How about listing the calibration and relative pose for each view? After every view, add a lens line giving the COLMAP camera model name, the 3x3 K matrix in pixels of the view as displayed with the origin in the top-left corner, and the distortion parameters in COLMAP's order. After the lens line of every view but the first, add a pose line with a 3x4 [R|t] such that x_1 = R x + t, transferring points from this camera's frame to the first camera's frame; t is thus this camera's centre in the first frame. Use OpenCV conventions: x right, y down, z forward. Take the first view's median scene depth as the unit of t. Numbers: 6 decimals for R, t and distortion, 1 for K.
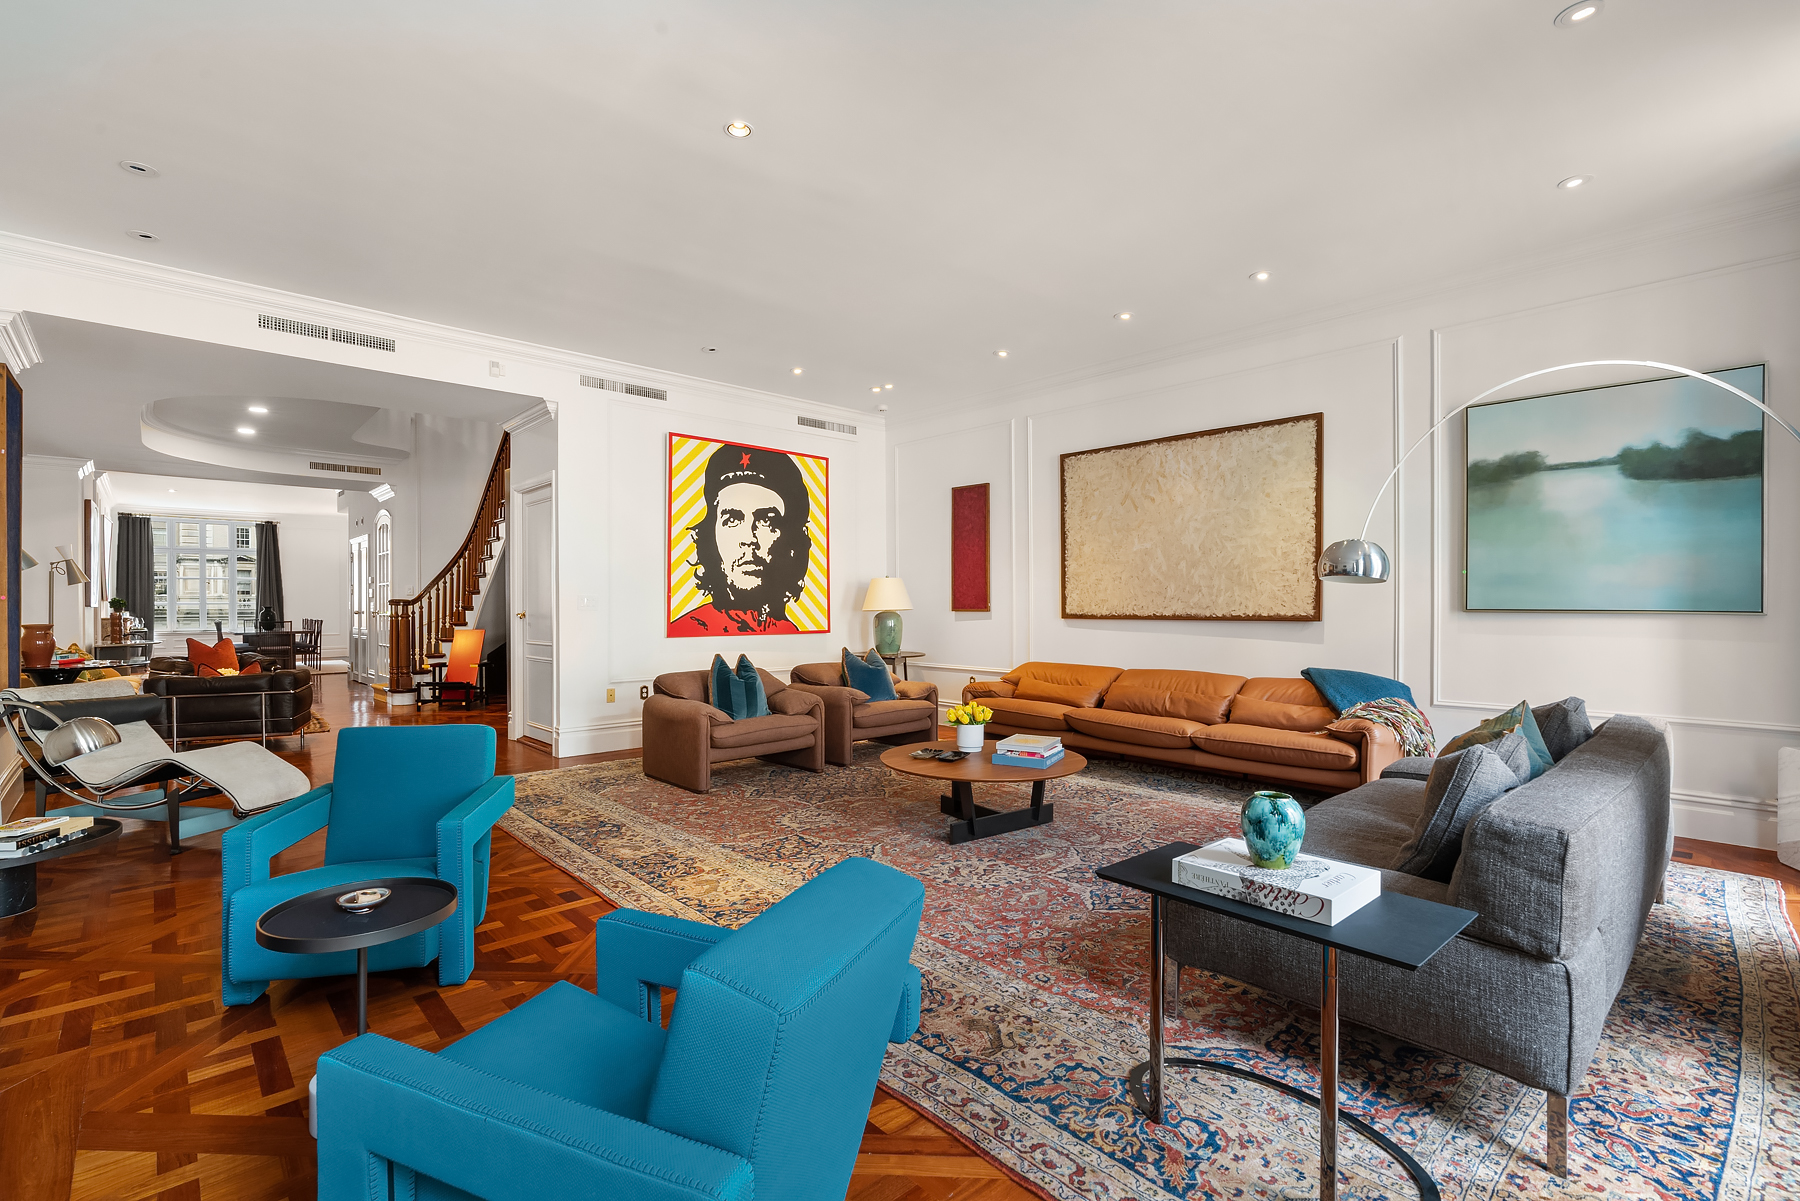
lens RADIAL K [[812.9, 0, 888.6], [0, 812.9, 607.2], [0, 0, 1]] dist [-0.010550, 0.005602]
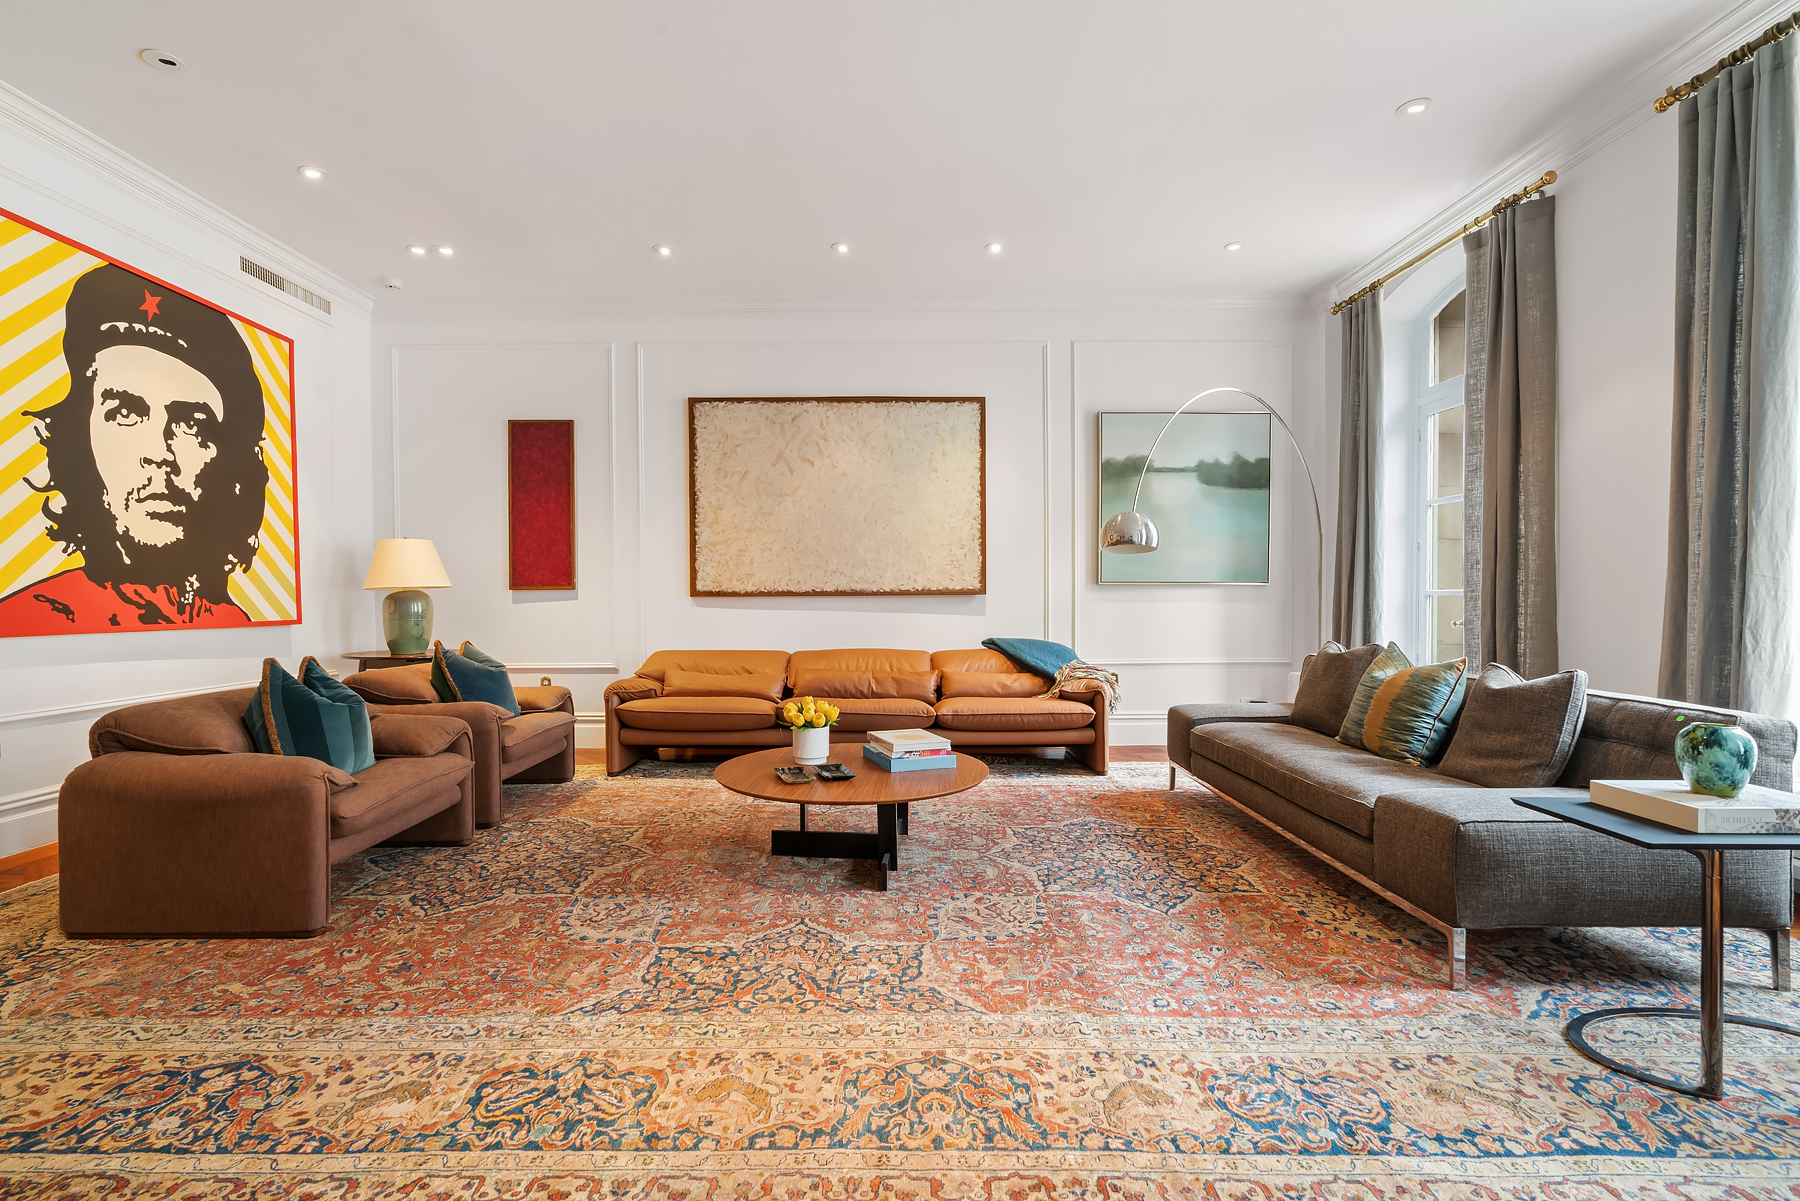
lens RADIAL K [[812.9, 0, 888.6], [0, 812.9, 607.2], [0, 0, 1]] dist [-0.010550, 0.005602]
pose [[0.670664, -0.011016, 0.741680, -0.277318], [0.006494, 0.999939, 0.008980, 0.019357], [-0.741733, -0.001206, 0.670694, 0.310014]]
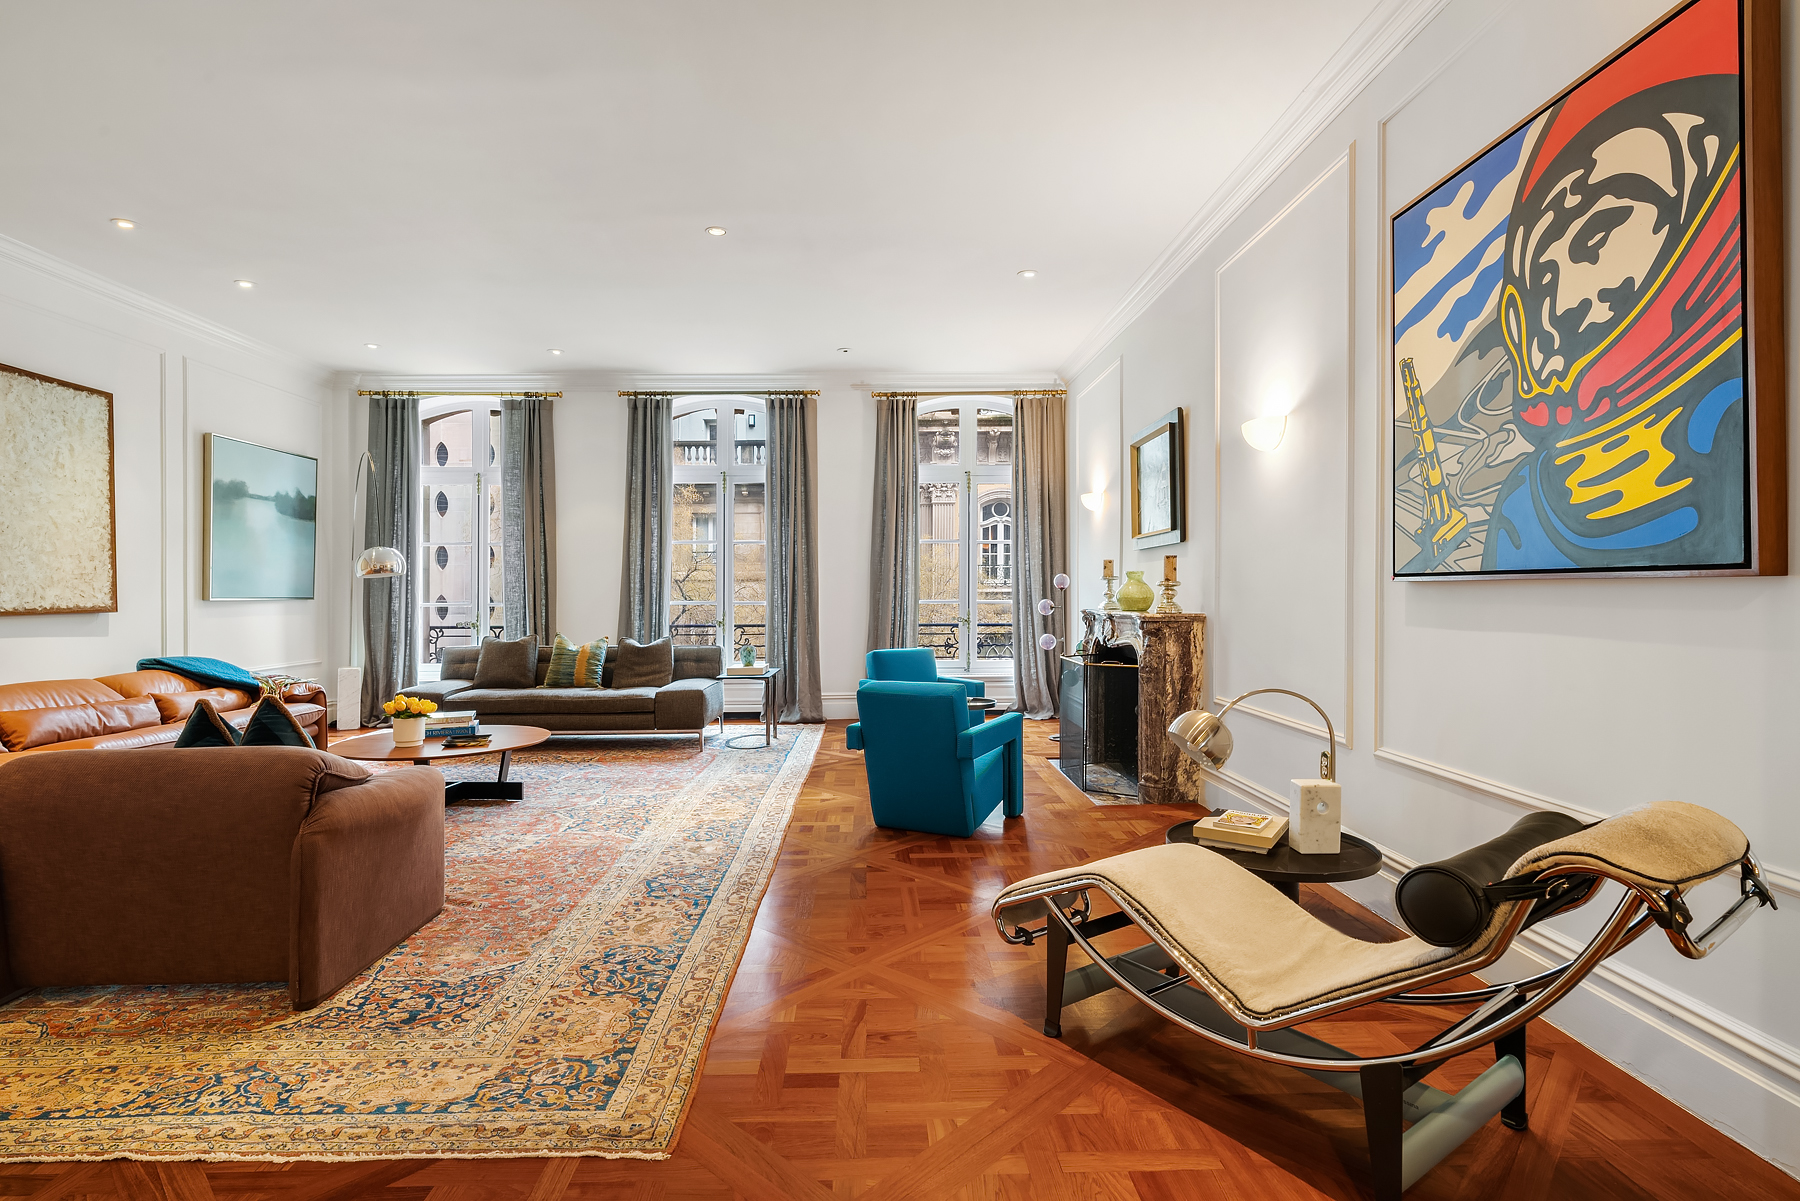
lens RADIAL K [[879.5, 0, 900.0], [0, 879.5, 600.5], [0, 0, 1]] dist [-0.000330, -0.000031]
pose [[-0.762526, 0.001982, 0.646954, -0.685953], [0.013697, 0.999821, 0.013080, 0.002156], [-0.646812, 0.018835, -0.762417, 0.970847]]
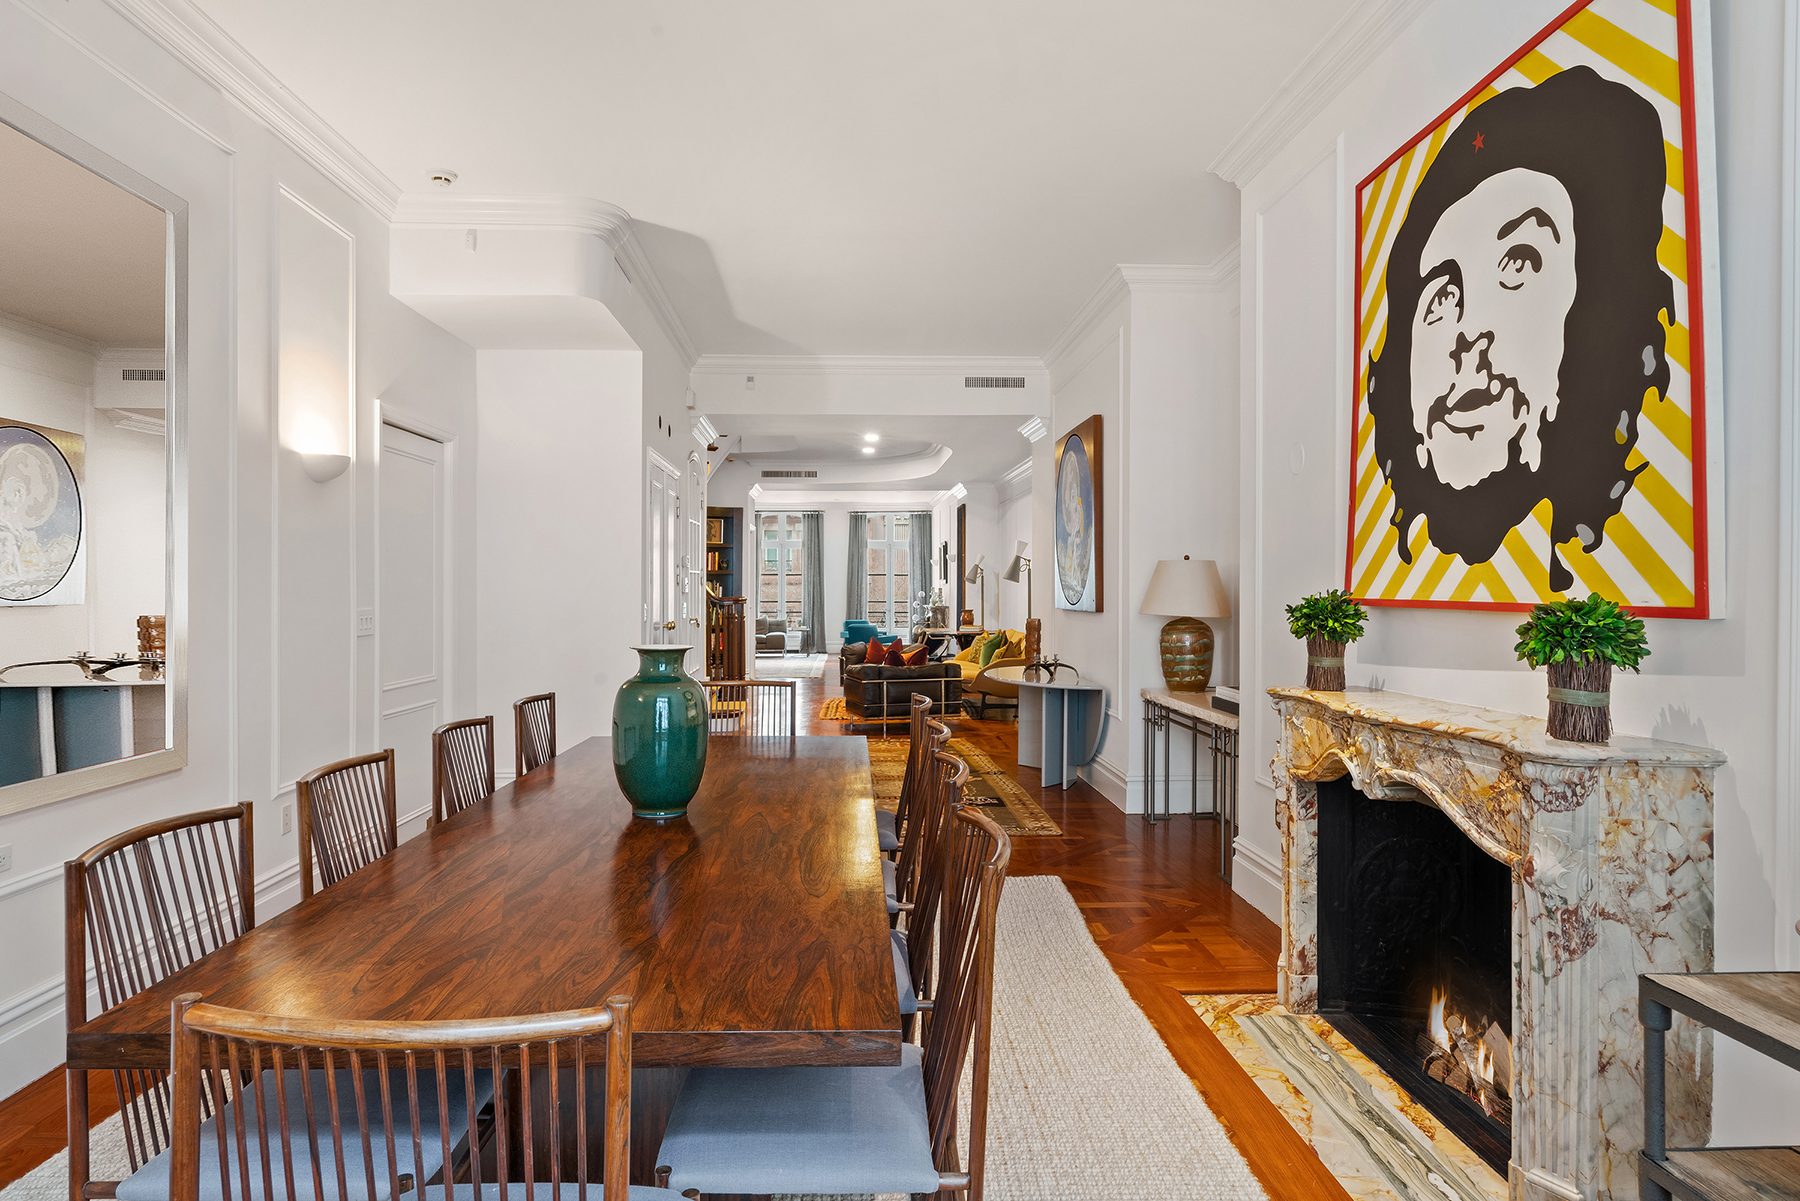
lens RADIAL K [[990.0, 0, 900.0], [0, 990.0, 600.5], [0, 0, 1]] dist [-0.000652, -0.000080]
pose [[-0.780994, -0.000549, 0.624538, -1.936637], [0.011255, 0.999825, 0.014954, -0.031427], [-0.624437, 0.018708, -0.780851, 2.389654]]
